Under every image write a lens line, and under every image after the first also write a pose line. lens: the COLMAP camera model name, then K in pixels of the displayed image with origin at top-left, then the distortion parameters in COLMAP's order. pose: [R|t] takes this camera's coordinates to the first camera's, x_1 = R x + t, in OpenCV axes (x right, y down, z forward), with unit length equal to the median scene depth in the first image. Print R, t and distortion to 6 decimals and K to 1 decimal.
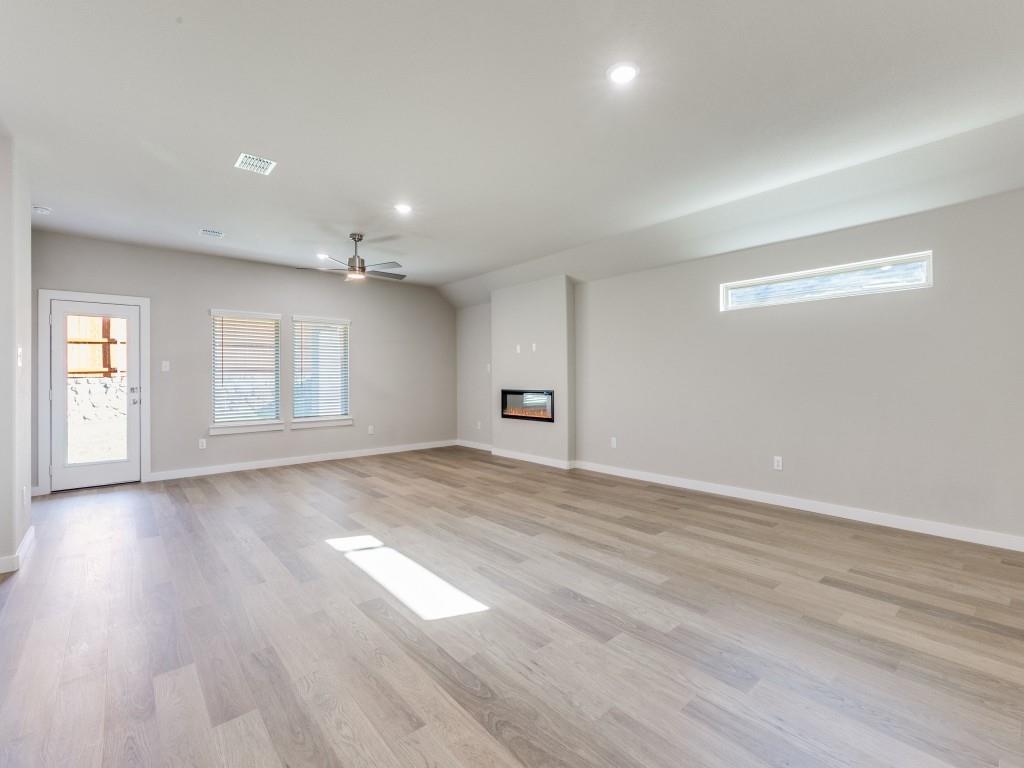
lens RADIAL K [[436.2, 0, 509.0], [0, 436.2, 384.9], [0, 0, 1]] dist [0.002387, 0.000282]
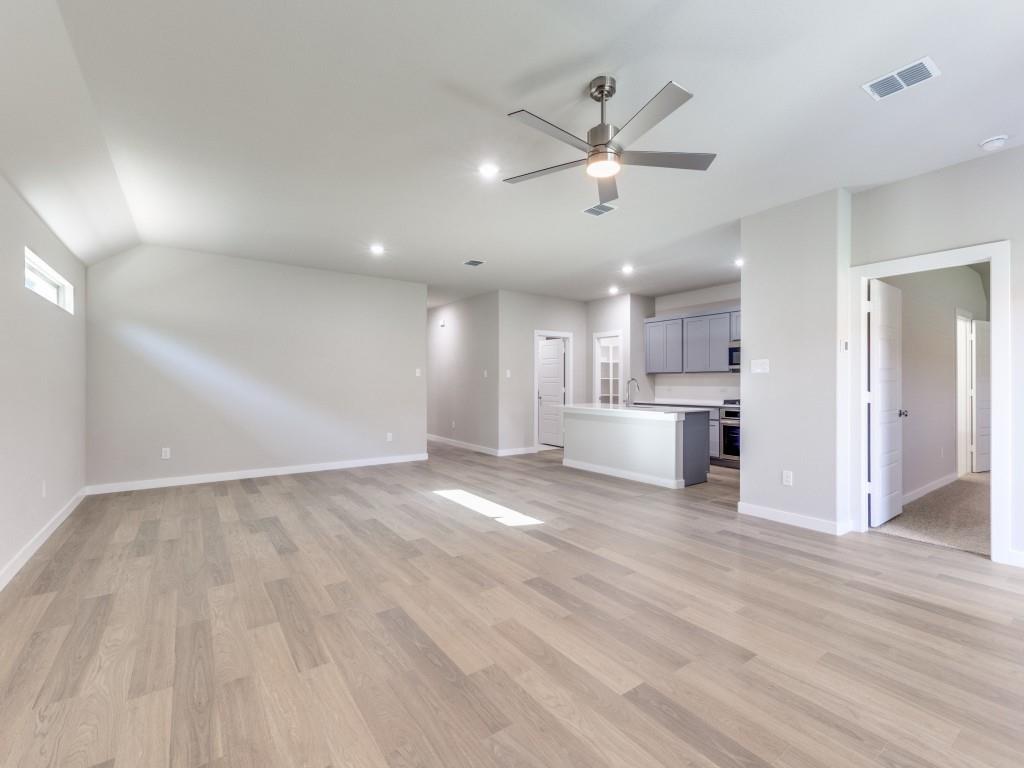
lens RADIAL K [[449.8, 0, 514.4], [0, 449.8, 380.5], [0, 0, 1]] dist [0.001120, -0.000112]
pose [[-0.995814, 0.008219, 0.091033, -0.291011], [0.009516, 0.999859, 0.013822, -0.026456], [-0.090907, 0.014630, -0.995752, 1.449435]]
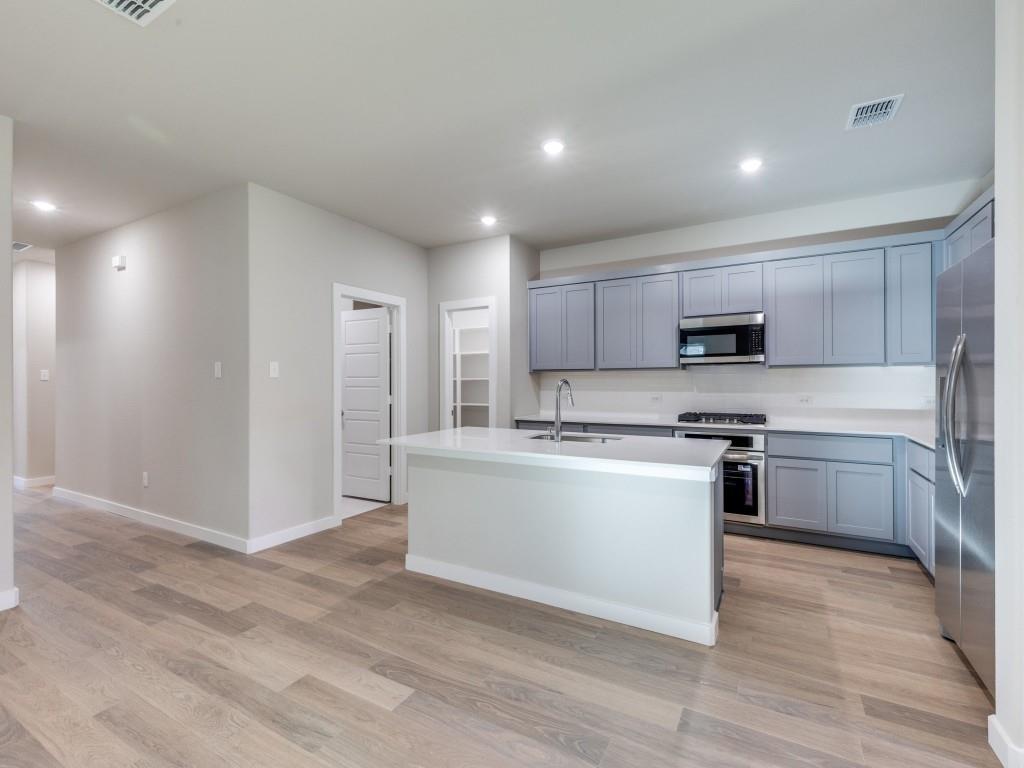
lens RADIAL K [[449.8, 0, 514.4], [0, 449.8, 380.5], [0, 0, 1]] dist [0.001120, -0.000112]
pose [[-0.937427, 0.011609, -0.347988, -0.239636], [0.006278, 0.999845, 0.016445, -0.020449], [0.348125, 0.013231, -0.937355, 0.725670]]
